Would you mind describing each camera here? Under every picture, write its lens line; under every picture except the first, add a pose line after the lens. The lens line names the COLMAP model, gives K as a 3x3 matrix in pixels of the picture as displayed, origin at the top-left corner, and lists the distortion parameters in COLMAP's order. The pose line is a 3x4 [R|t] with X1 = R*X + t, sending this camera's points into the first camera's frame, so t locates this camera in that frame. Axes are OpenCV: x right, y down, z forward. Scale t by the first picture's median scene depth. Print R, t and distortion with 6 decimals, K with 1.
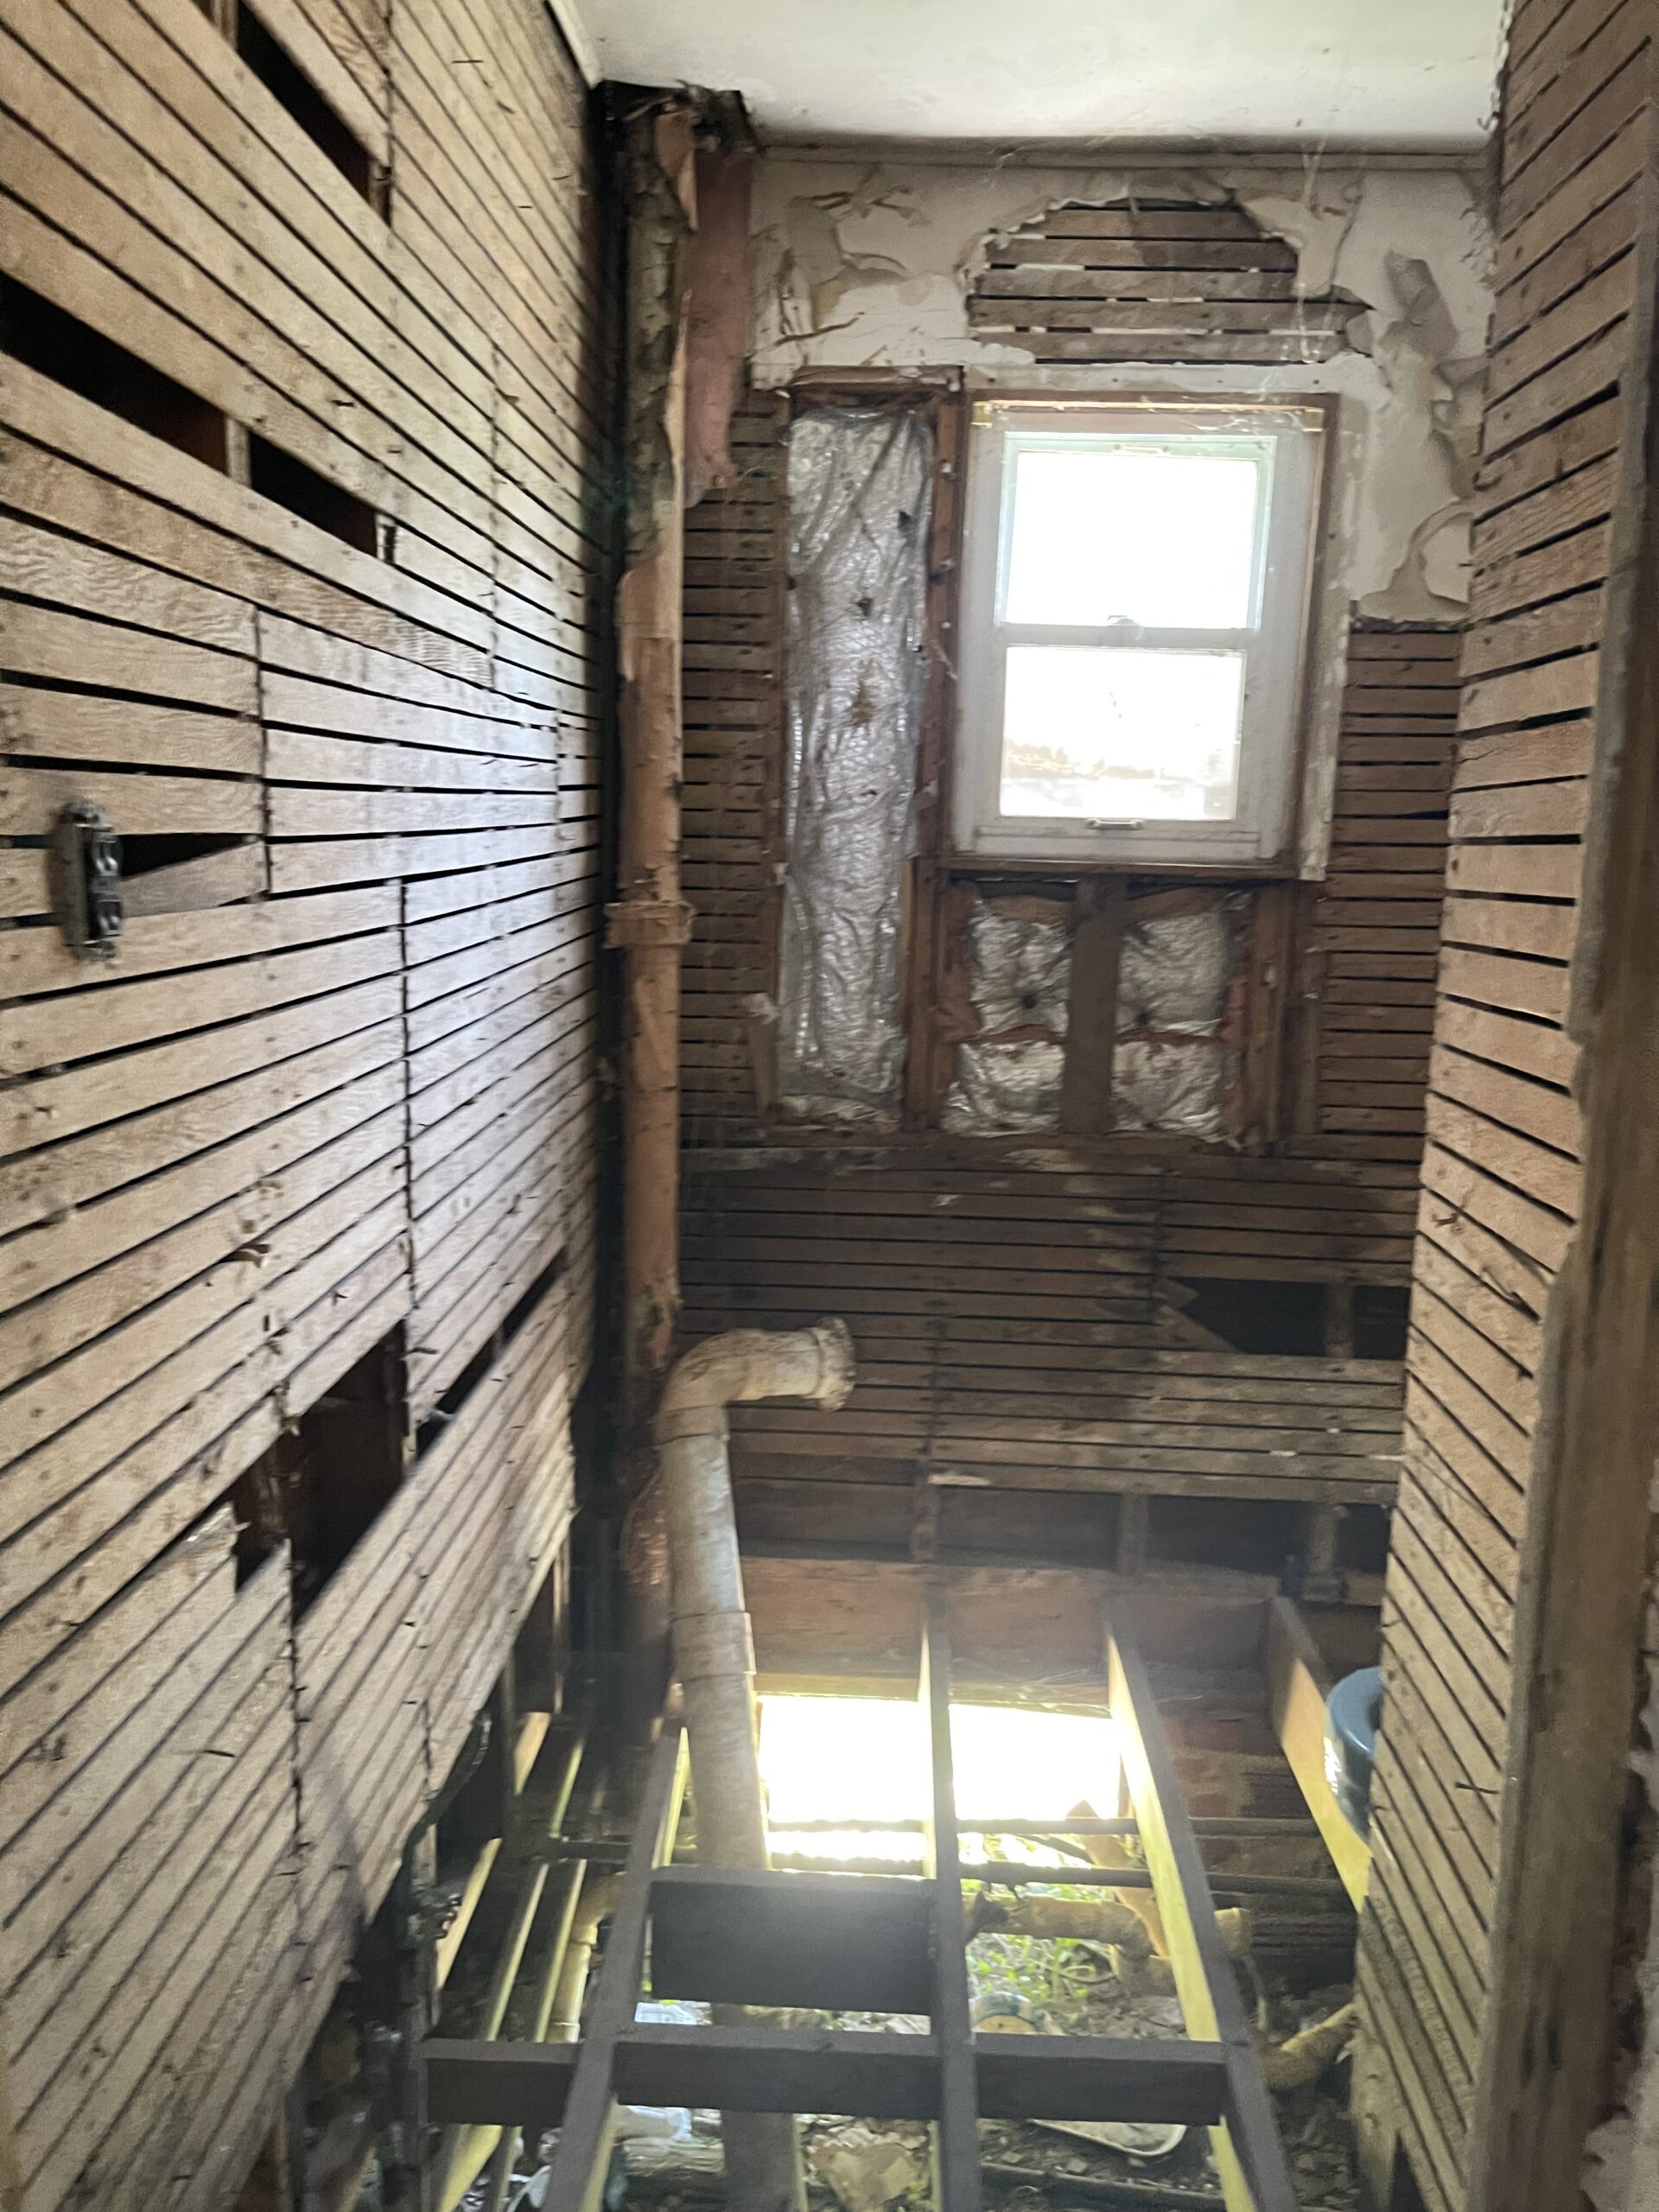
lens RADIAL K [[1666.8, 0, 848.2], [0, 1666.8, 1128.7], [0, 0, 1]] dist [0.068732, -0.090835]
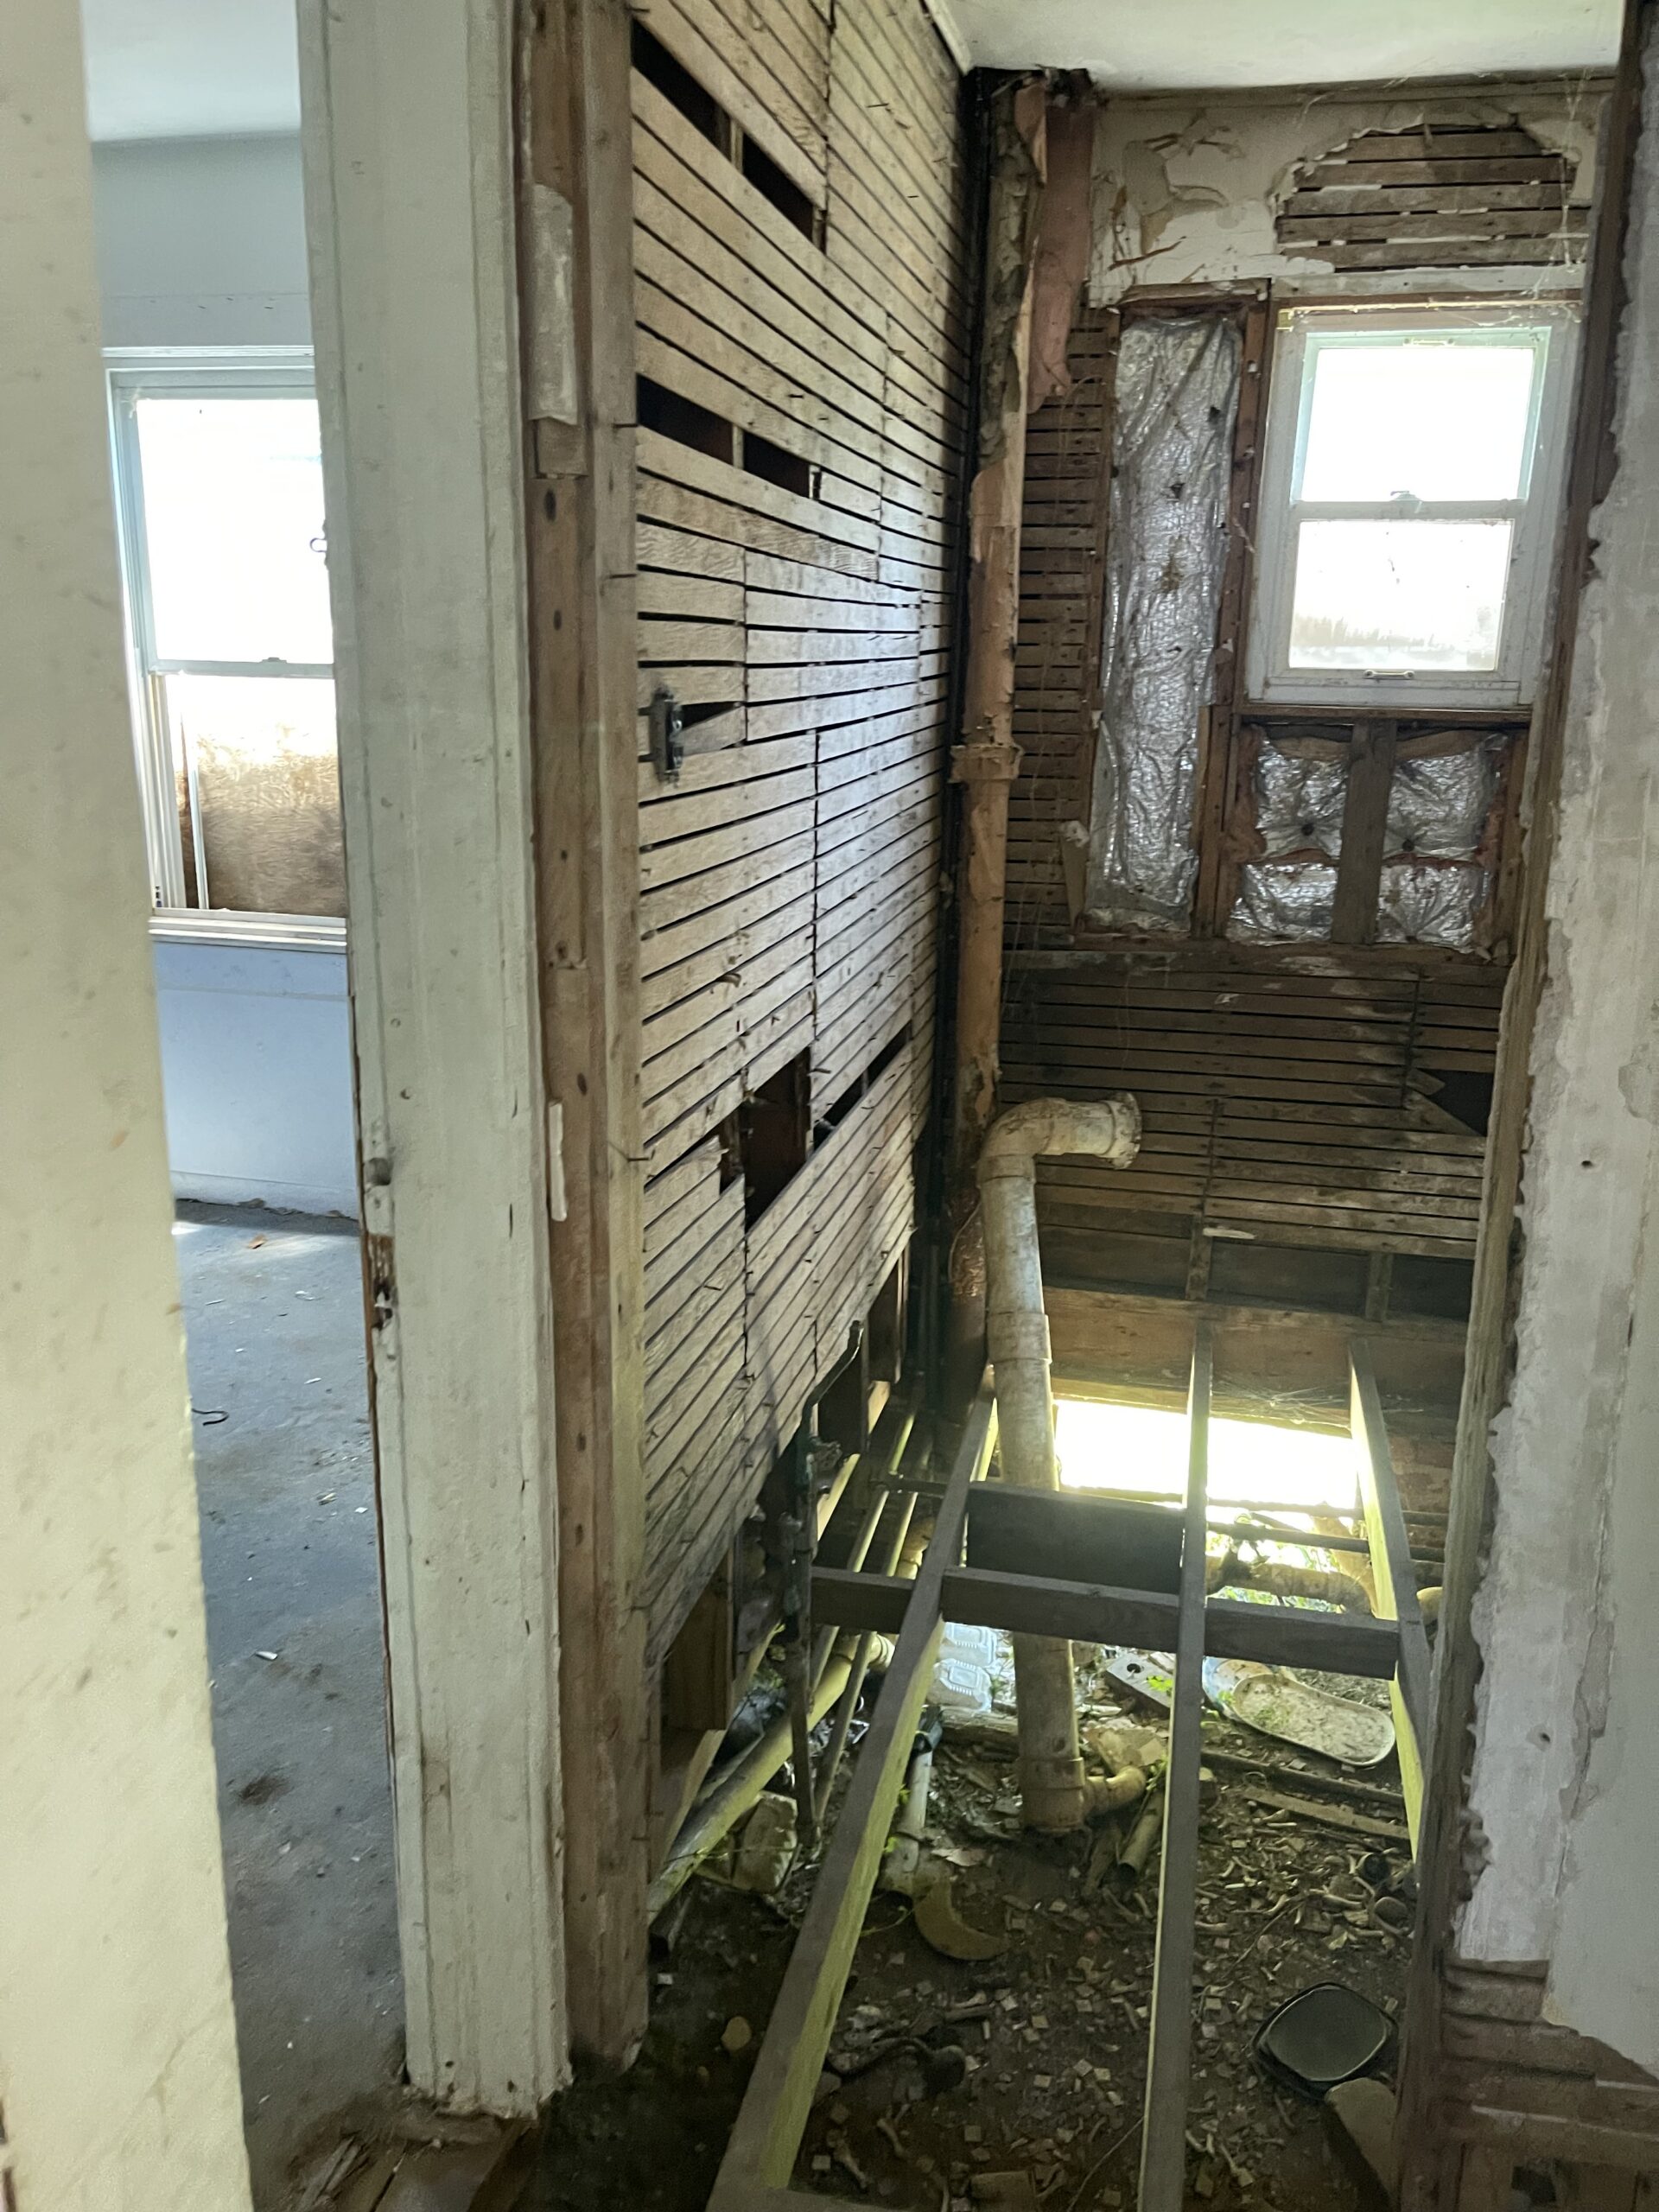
lens RADIAL K [[1666.8, 0, 846.1], [0, 1666.8, 1102.2], [0, 0, 1]] dist [0.068732, -0.090835]
pose [[0.981722, 0.038527, -0.186378, 0.019526], [-0.024192, 0.996614, 0.078587, 0.032992], [0.188774, -0.072642, 0.979330, -0.249838]]
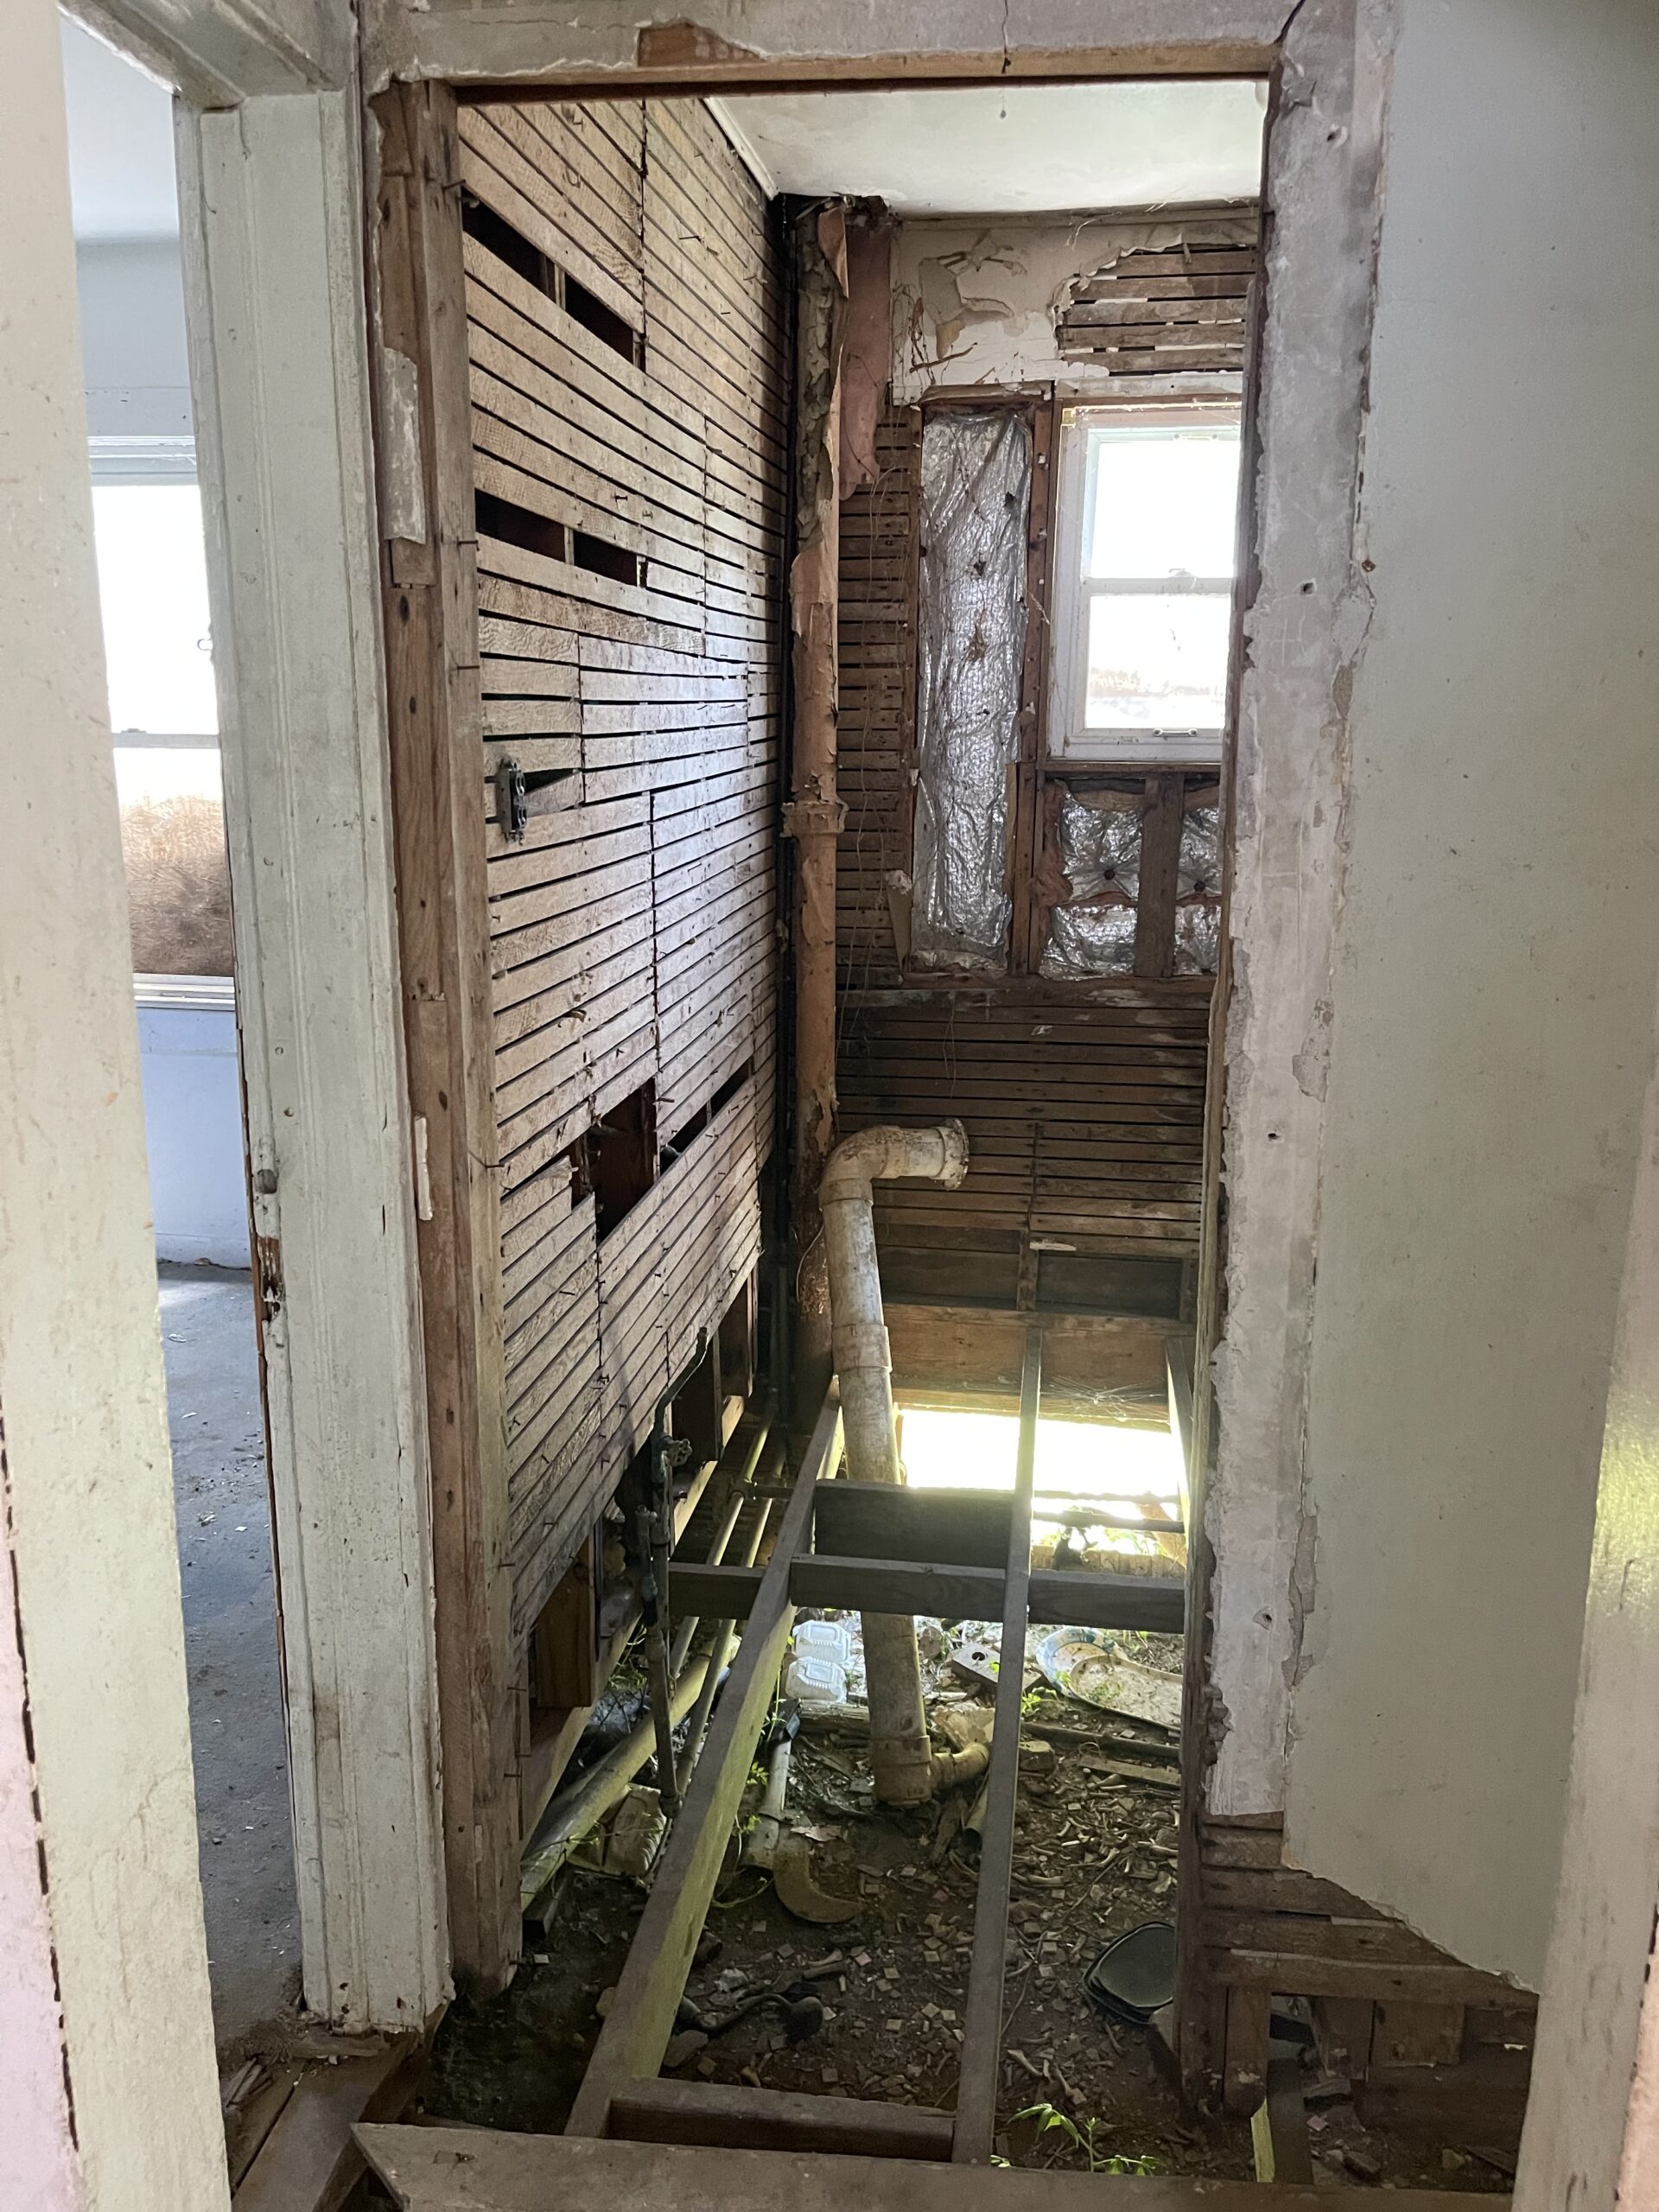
lens RADIAL K [[1666.8, 0, 826.1], [0, 1666.8, 1103.7], [0, 0, 1]] dist [0.068732, -0.090835]
pose [[0.992841, 0.004590, -0.119351, 0.052042], [0.001088, 0.998872, 0.047465, 0.043191], [0.119435, -0.047255, 0.991717, -0.341108]]
